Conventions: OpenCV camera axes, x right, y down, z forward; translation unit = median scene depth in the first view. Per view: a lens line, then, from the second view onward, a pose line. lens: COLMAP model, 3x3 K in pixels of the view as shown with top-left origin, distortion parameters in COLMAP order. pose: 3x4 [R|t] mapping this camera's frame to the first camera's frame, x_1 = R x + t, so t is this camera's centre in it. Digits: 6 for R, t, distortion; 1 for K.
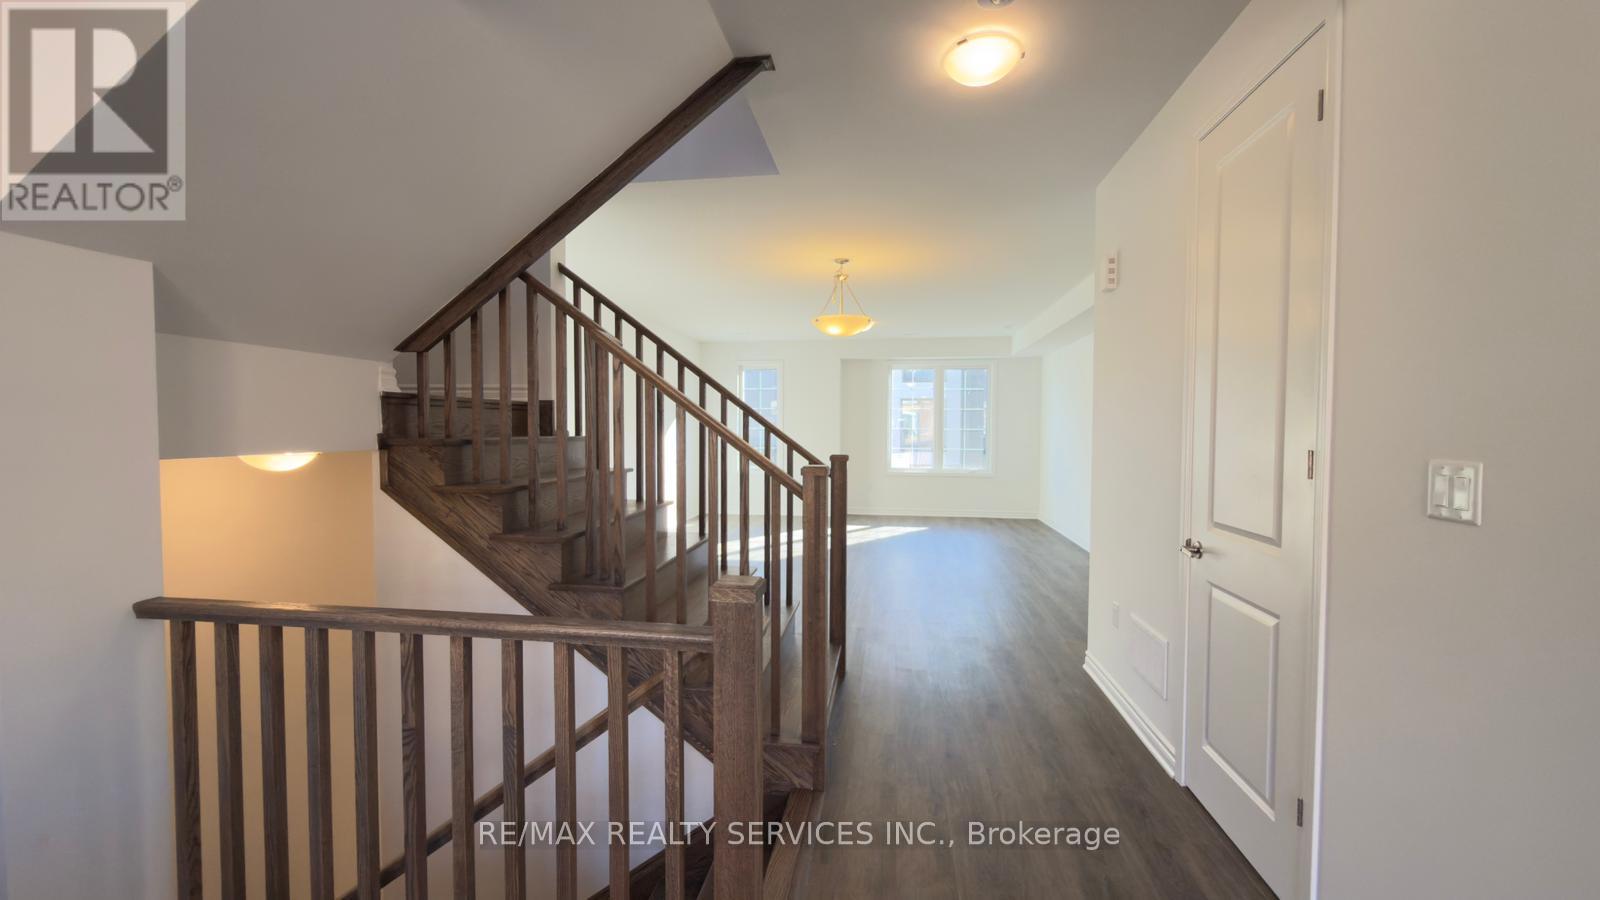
lens RADIAL K [[640.0, 0, 800.0], [0, 640.0, 450.0], [0, 0, 1]] dist [-0.000868, -0.000472]
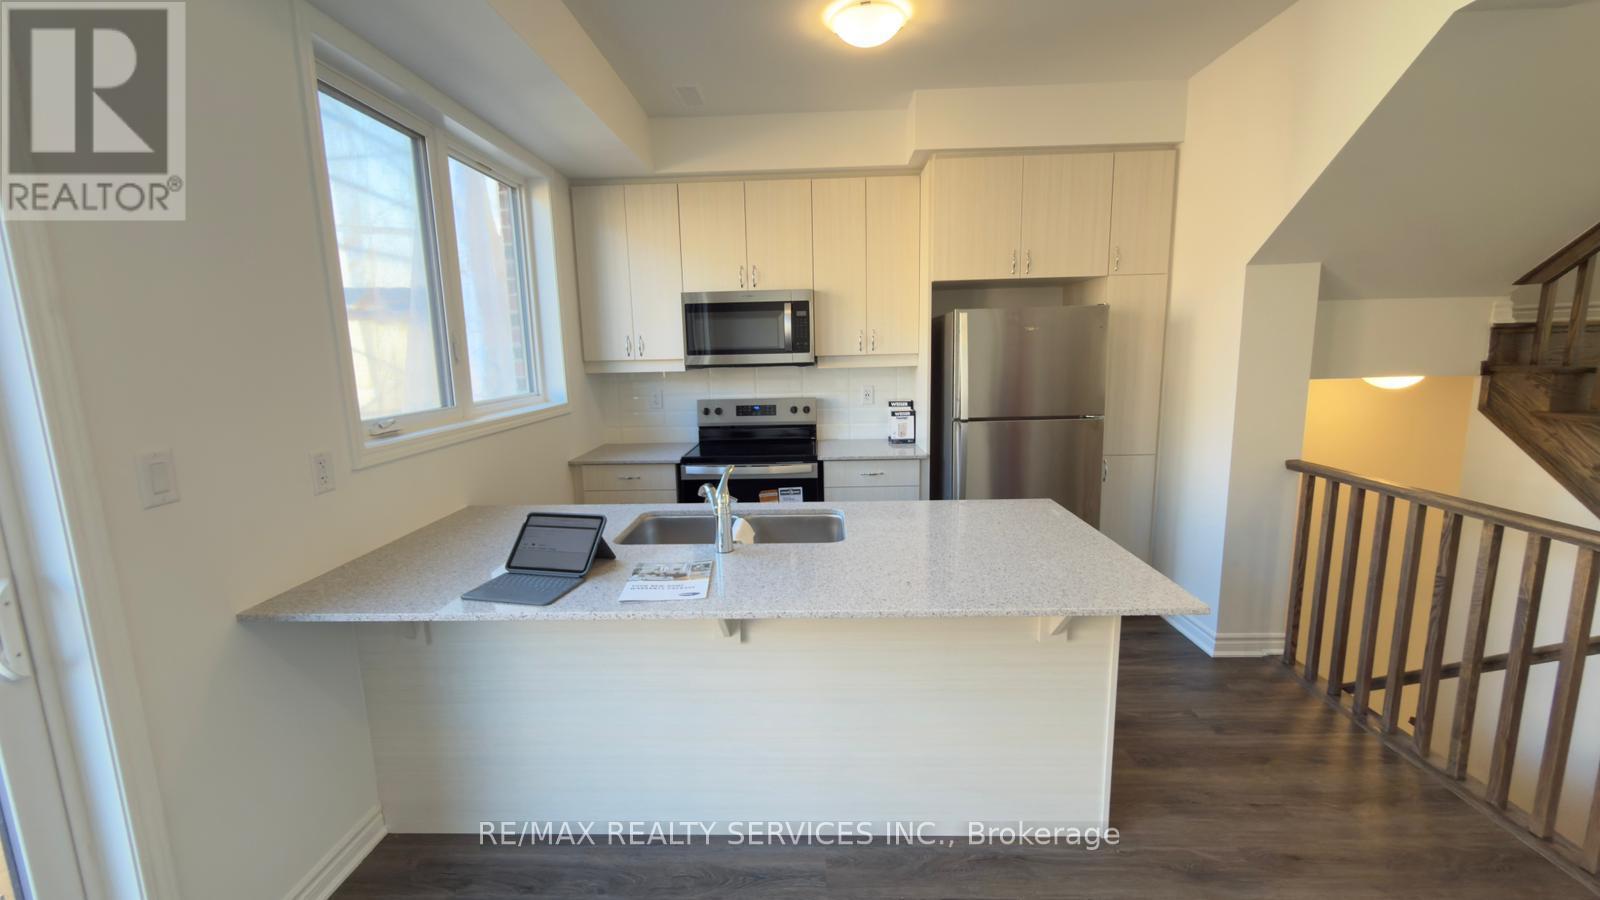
lens RADIAL K [[640.0, 0, 800.0], [0, 640.0, 450.0], [0, 0, 1]] dist [-0.000868, -0.000472]
pose [[0.121433, 0.154950, -0.980431, 0.473800], [-0.010196, 0.987883, 0.154865, -0.045996], [0.992547, -0.008809, 0.121542, -0.495875]]
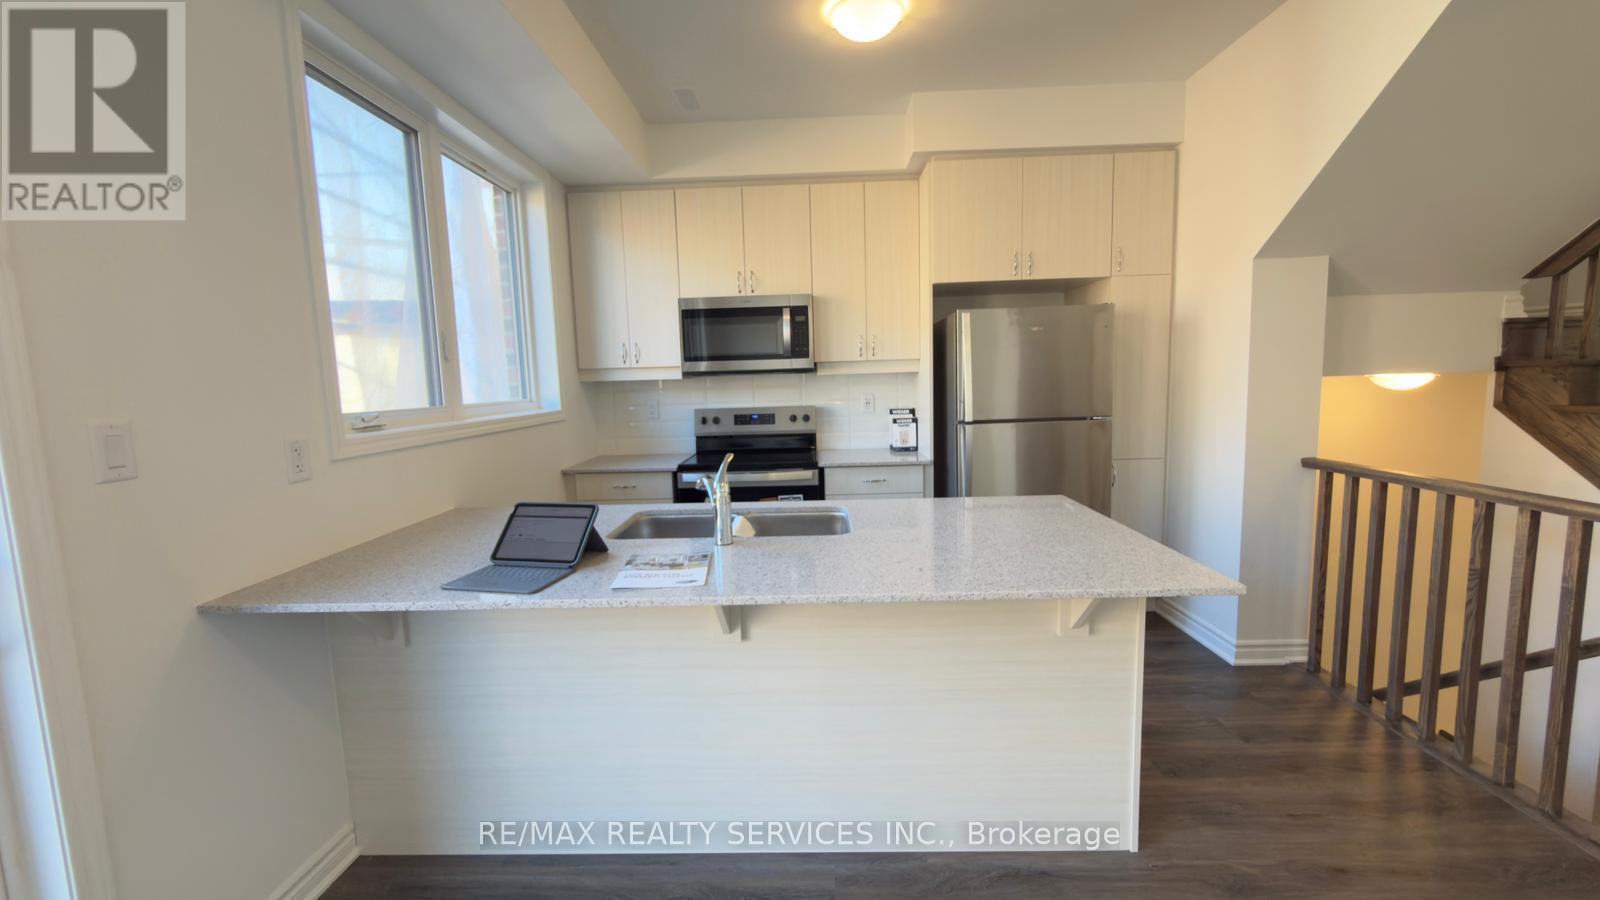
lens RADIAL K [[641.3, 0, 800.0], [0, 641.3, 450.0], [0, 0, 1]] dist [-0.002065, 0.000345]
pose [[0.127154, 0.107403, -0.986051, 0.435427], [-0.003417, 0.994162, 0.107846, 0.028504], [0.991877, -0.010343, 0.126778, -0.499765]]
